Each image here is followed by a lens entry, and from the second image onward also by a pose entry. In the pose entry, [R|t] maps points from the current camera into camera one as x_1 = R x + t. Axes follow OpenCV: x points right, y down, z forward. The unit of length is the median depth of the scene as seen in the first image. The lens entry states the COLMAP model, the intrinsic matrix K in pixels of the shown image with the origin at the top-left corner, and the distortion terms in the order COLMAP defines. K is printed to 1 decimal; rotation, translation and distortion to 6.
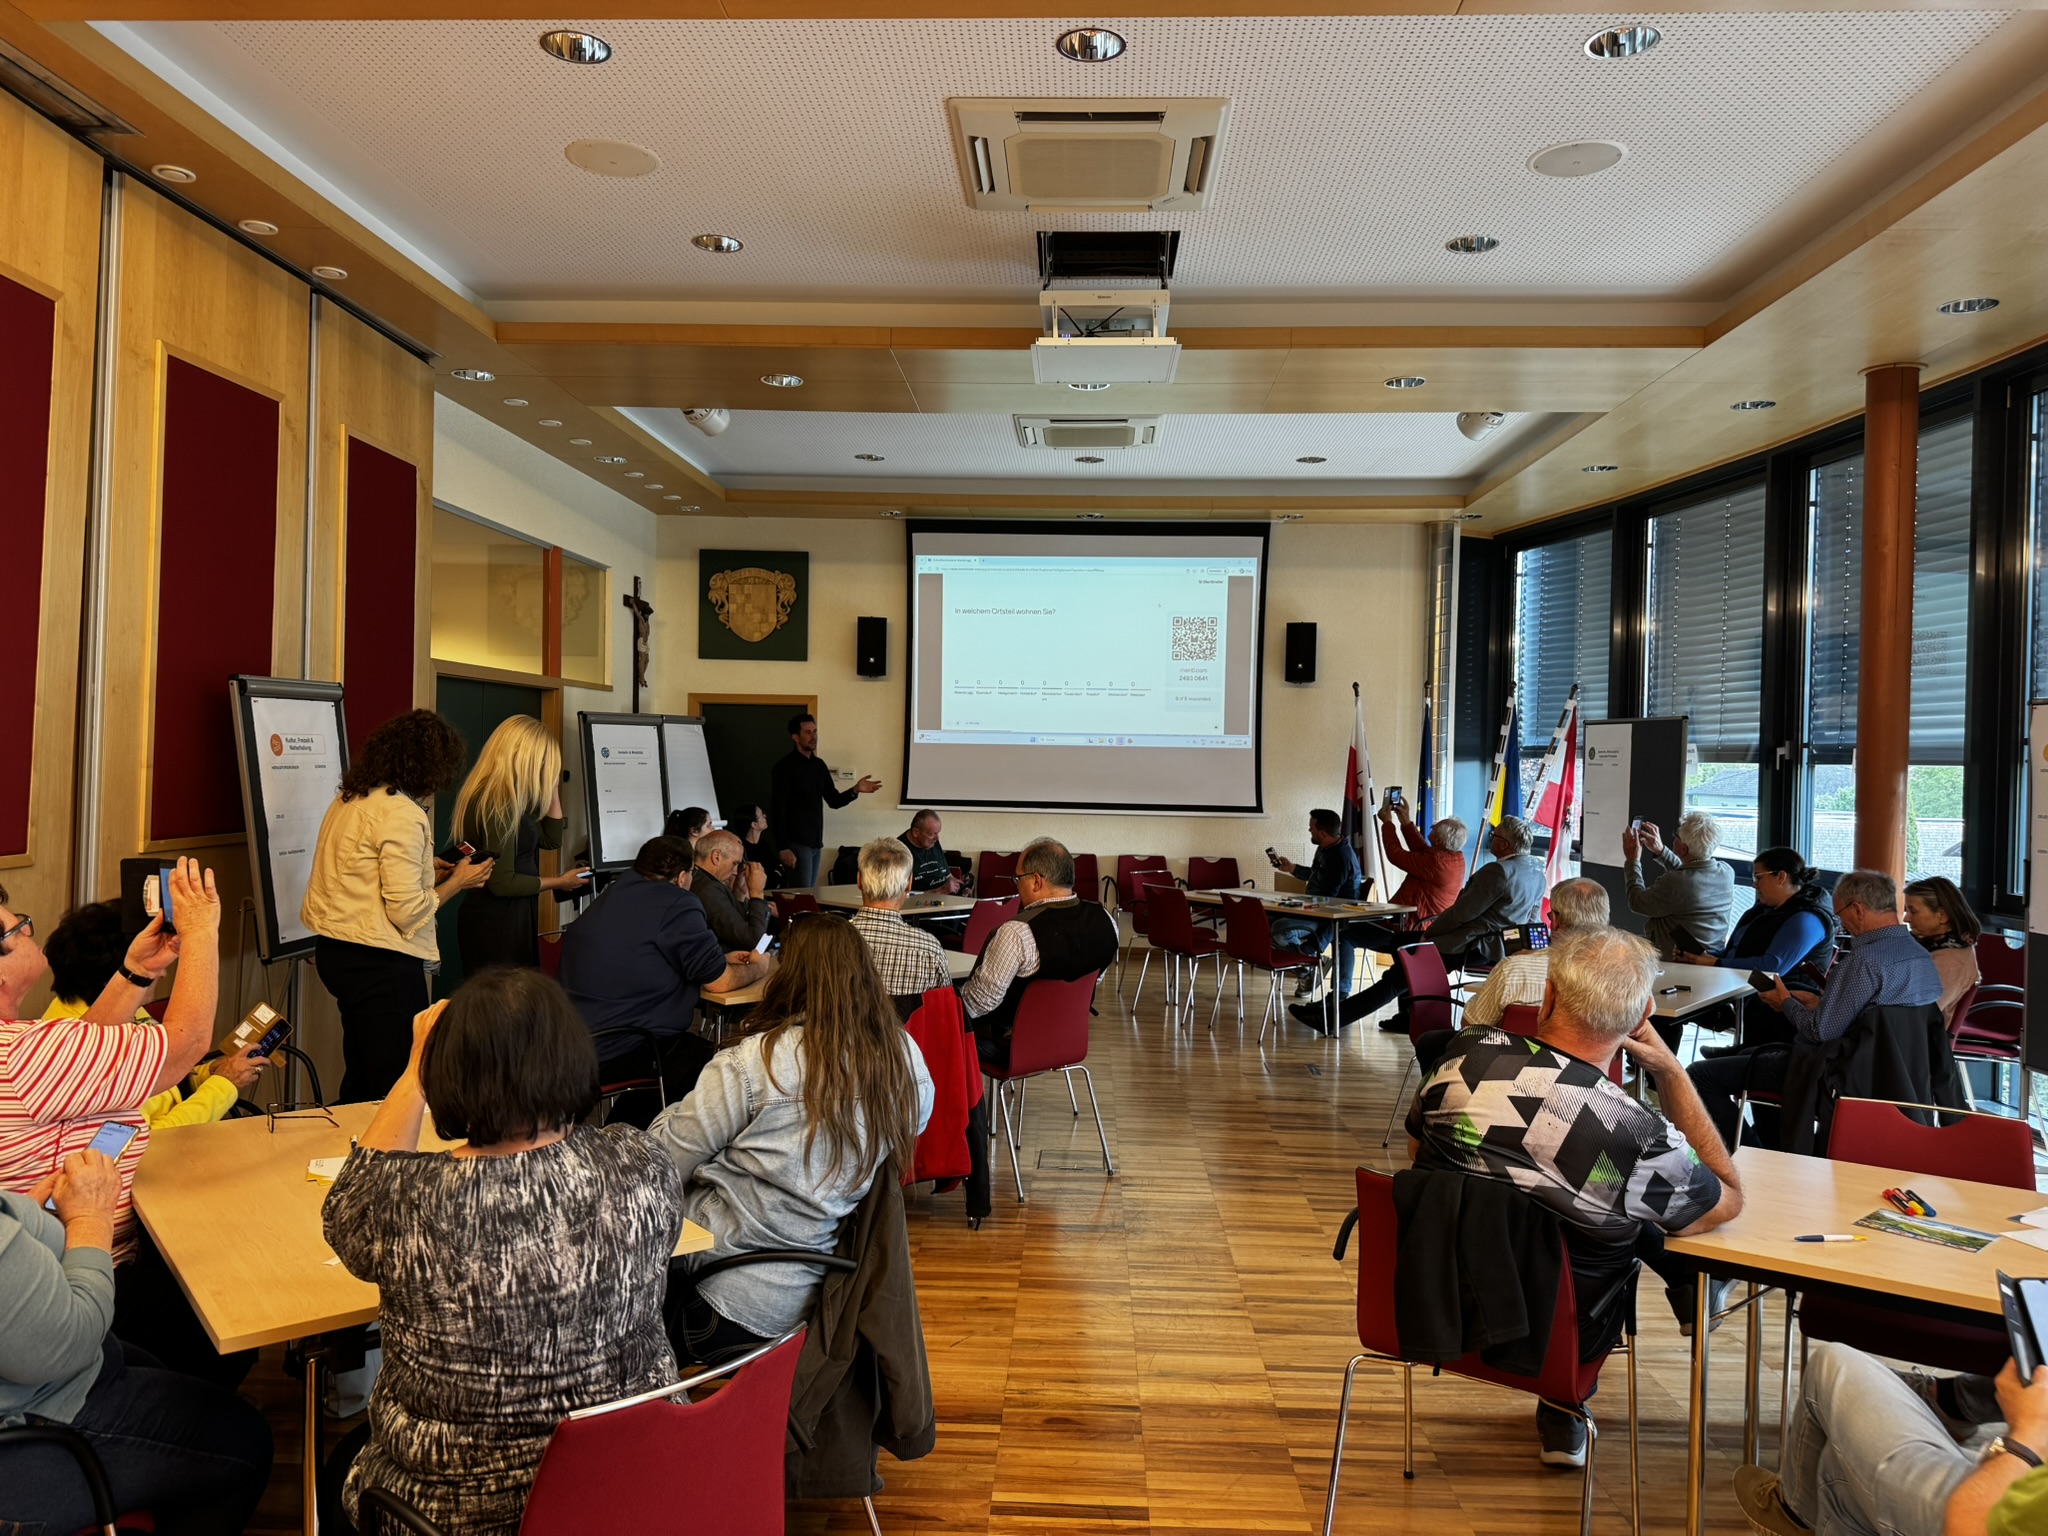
lens RADIAL K [[1454.8, 0, 1011.4], [0, 1454.8, 768.2], [0, 0, 1]] dist [0.155788, -0.274020]
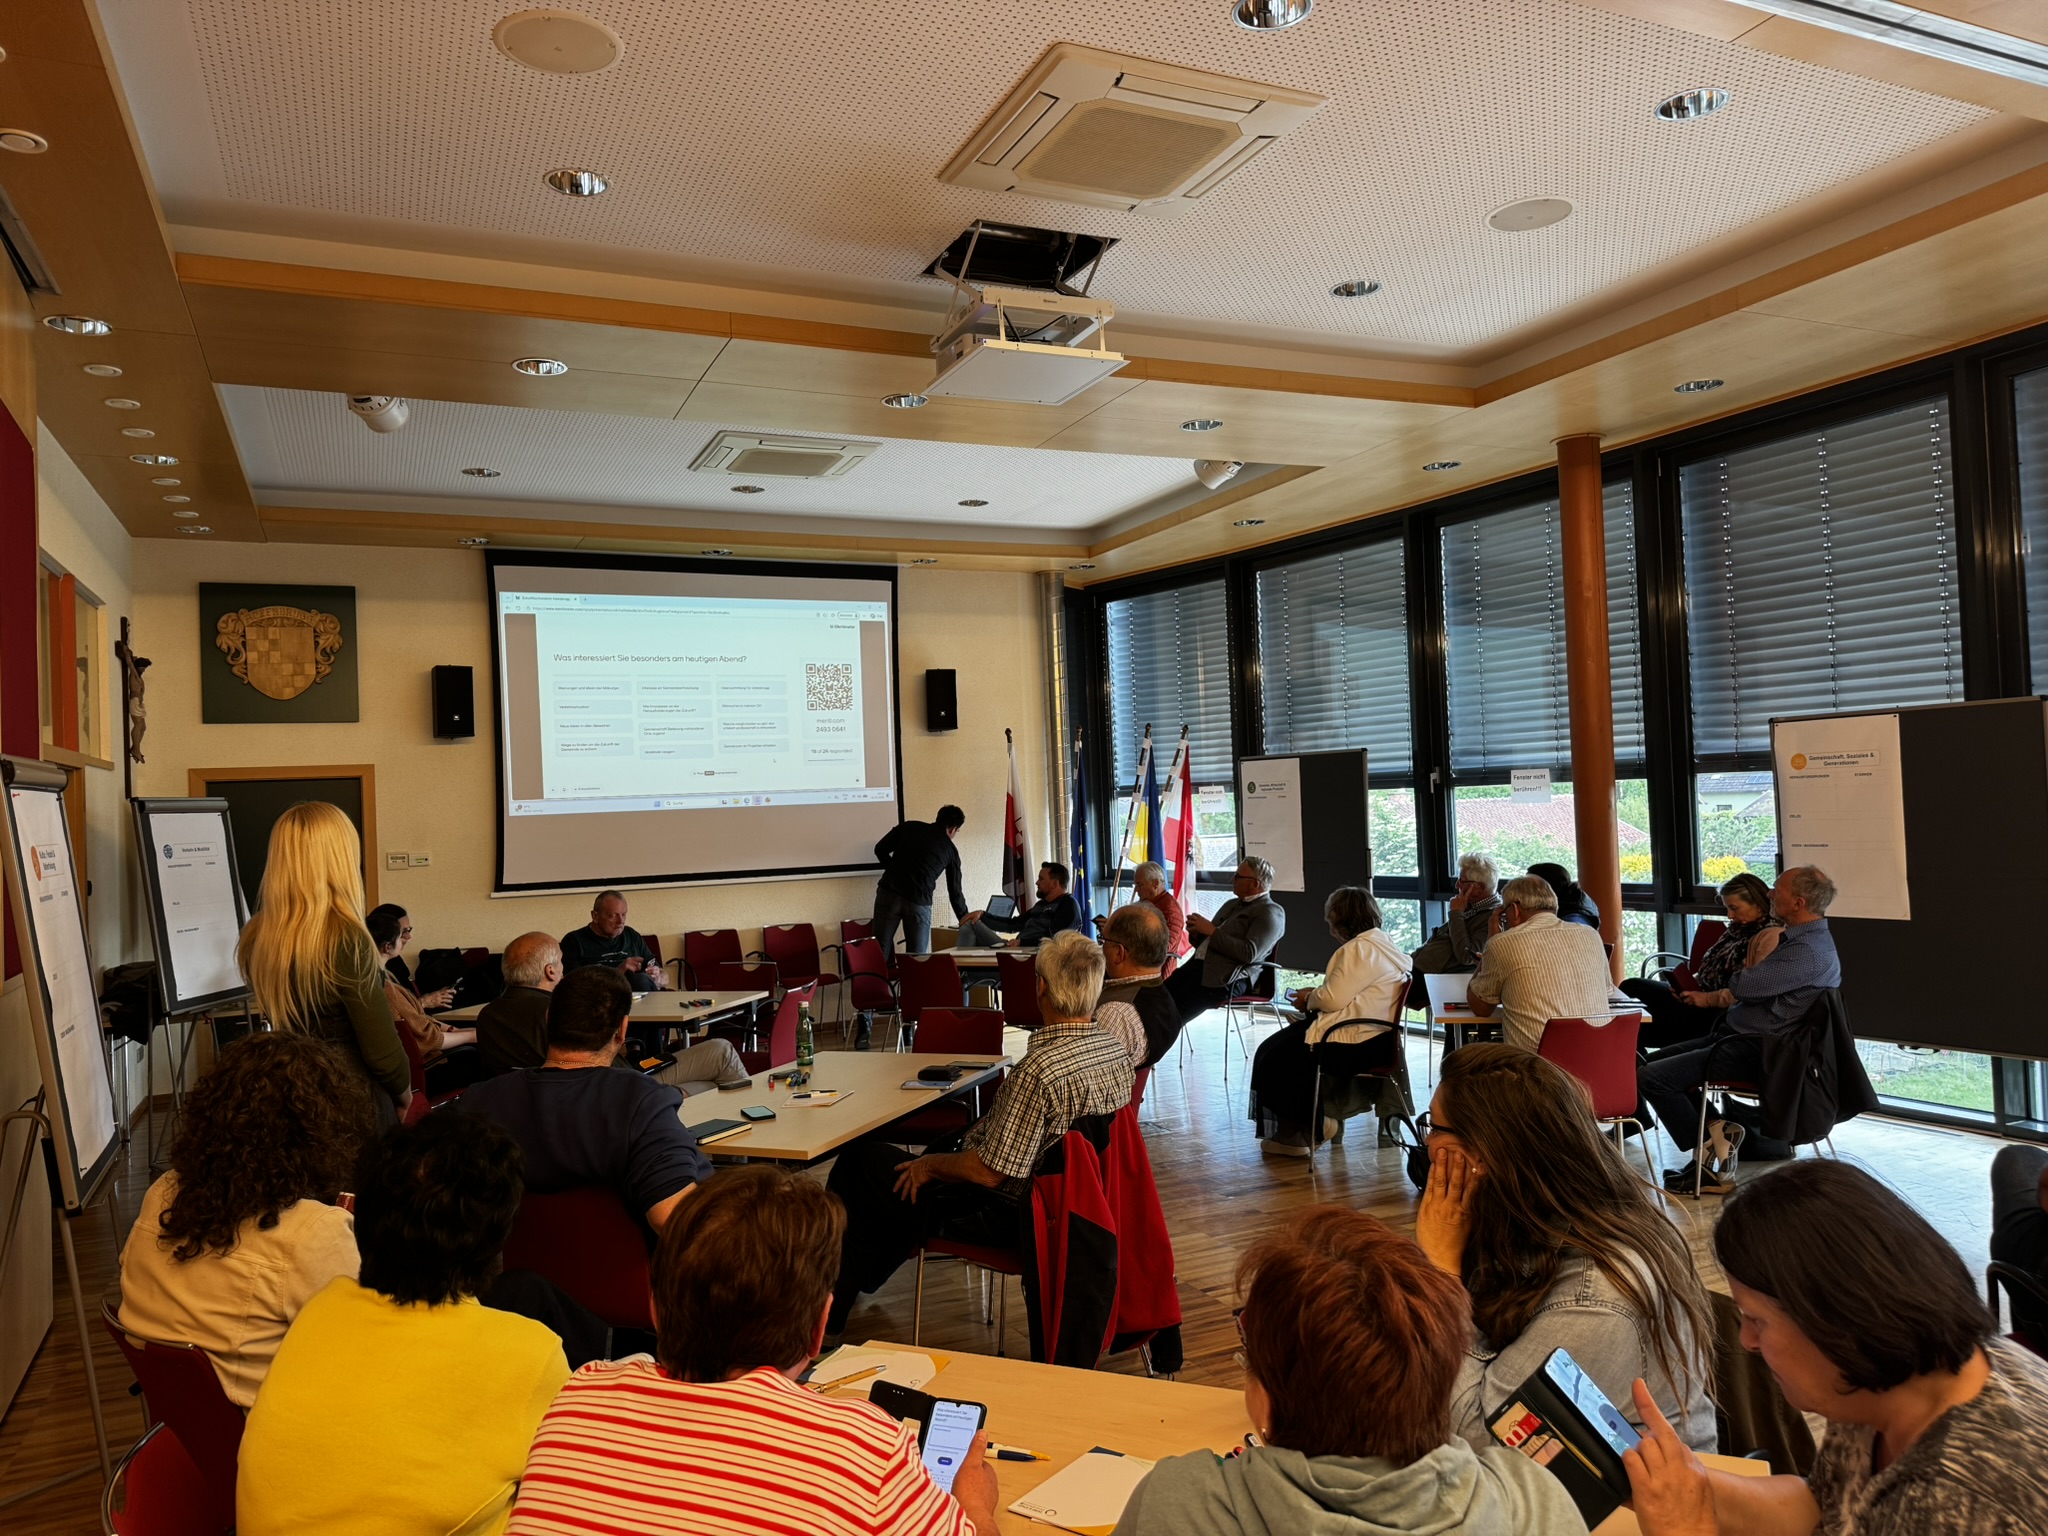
lens RADIAL K [[1454.8, 0, 1011.4], [0, 1454.8, 768.2], [0, 0, 1]] dist [0.155788, -0.274020]
pose [[0.884102, -0.042493, 0.465359, -0.332668], [0.060519, 0.997882, -0.023856, -0.012100], [-0.463359, 0.049254, 0.884801, 0.193208]]
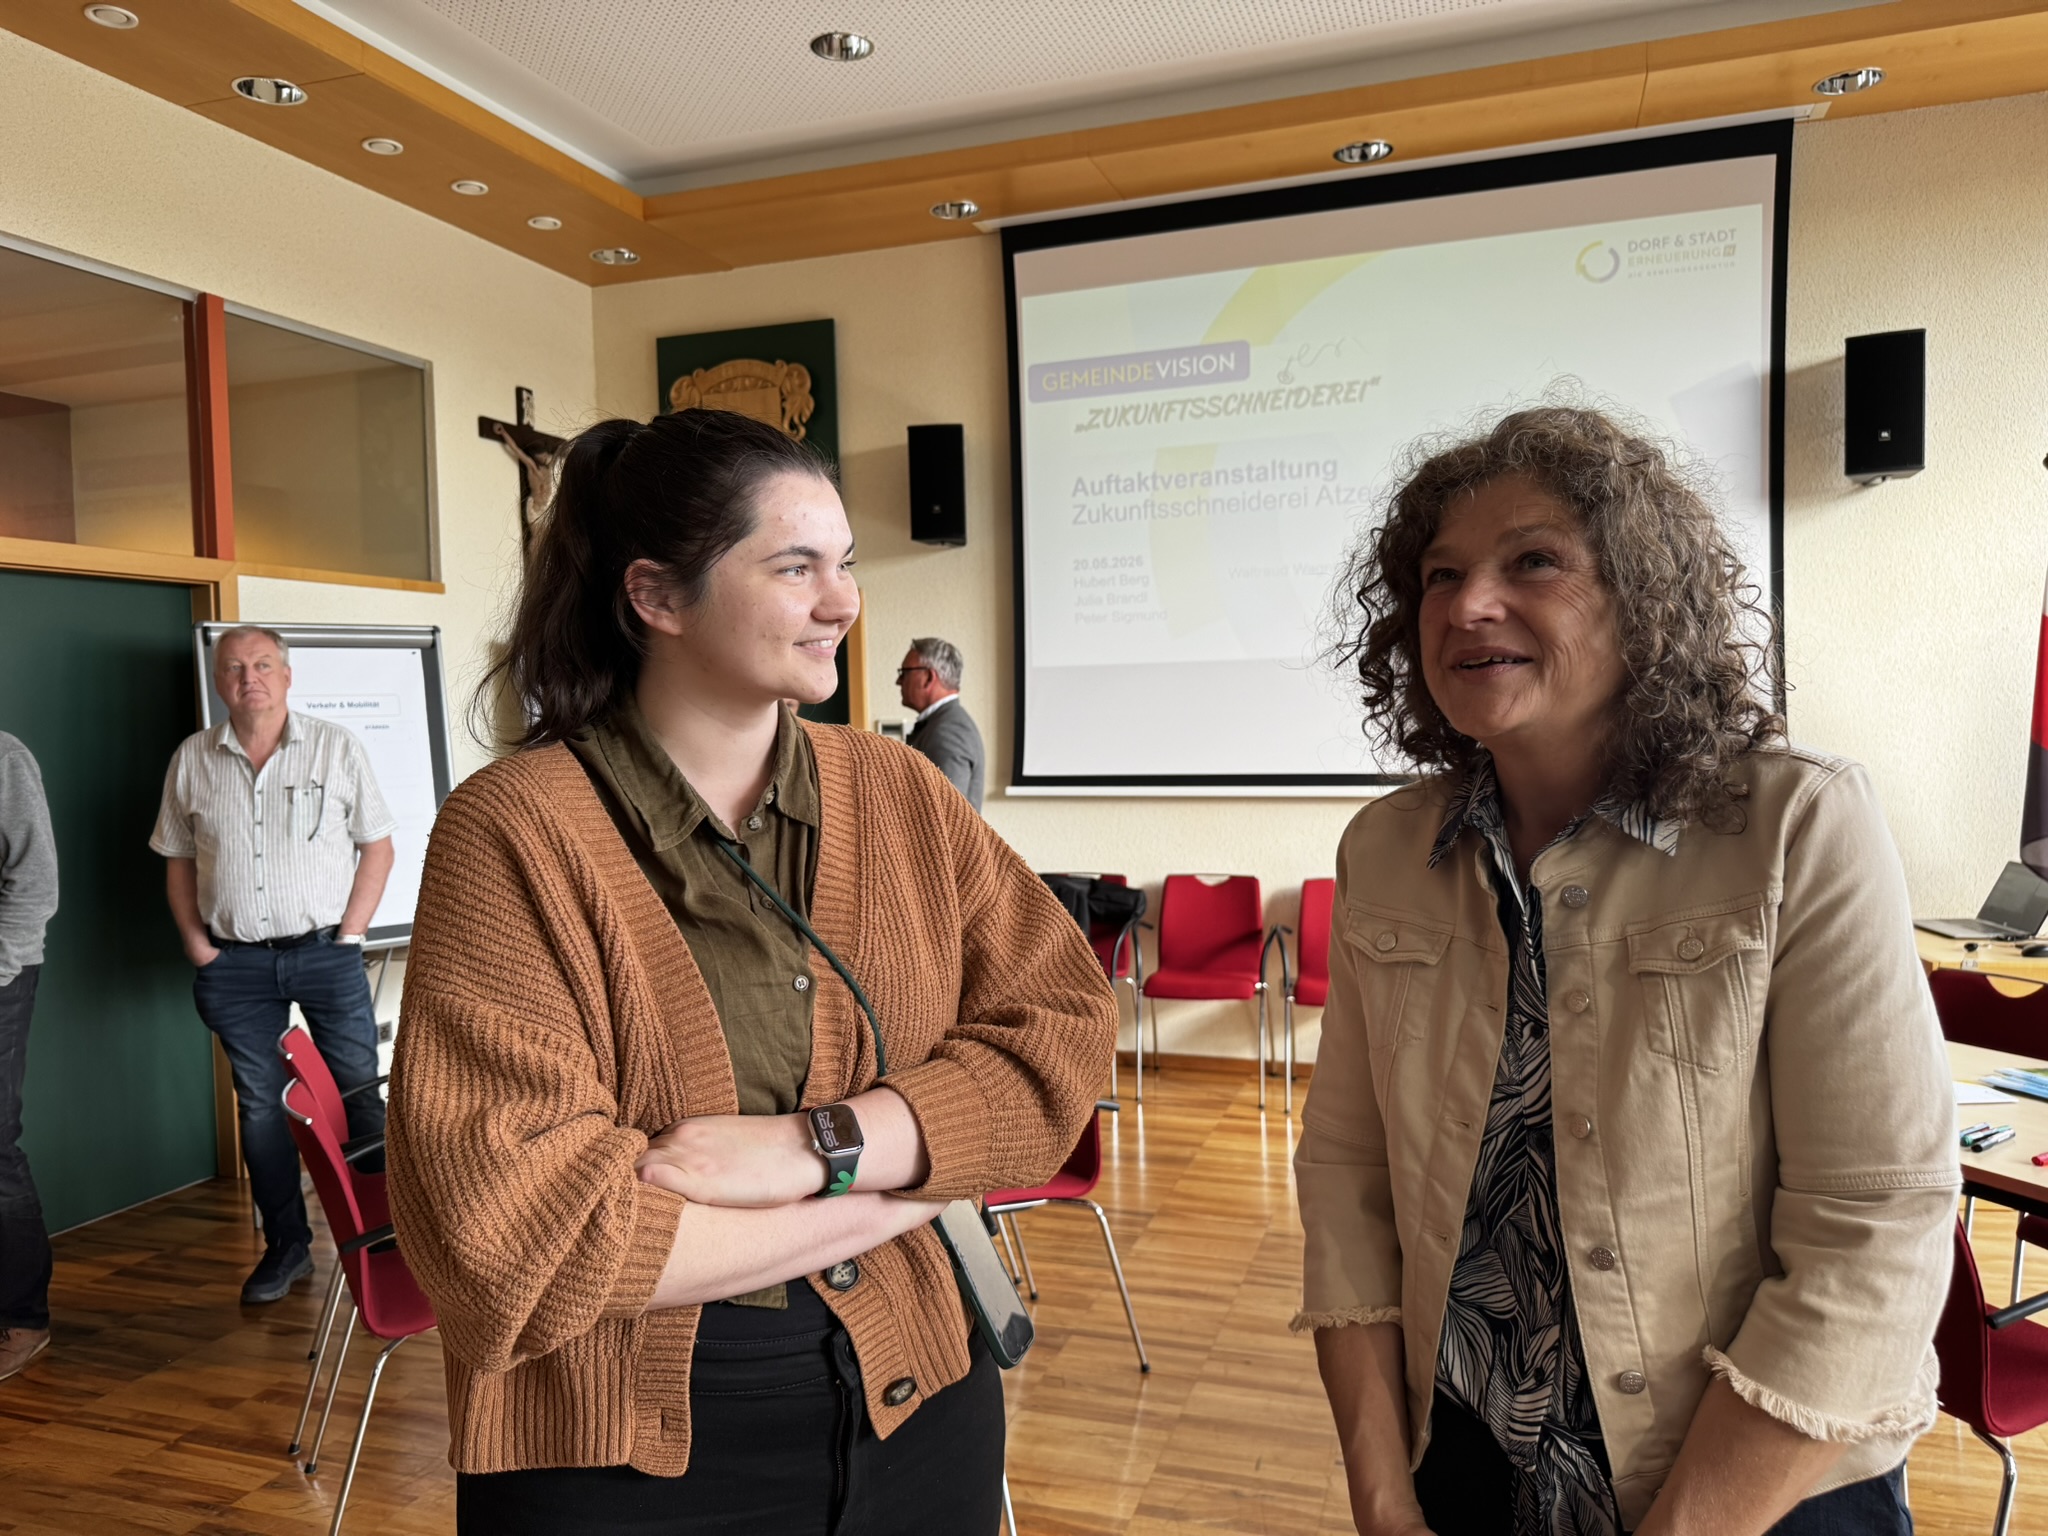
lens RADIAL K [[1454.8, 0, 1011.4], [0, 1454.8, 768.2], [0, 0, 1]] dist [0.155788, -0.274020]
pose [[0.961542, -0.029083, -0.273114, 0.107638], [0.038021, 0.998899, 0.027492, 0.005914], [0.272014, -0.036819, 0.961589, 0.807270]]
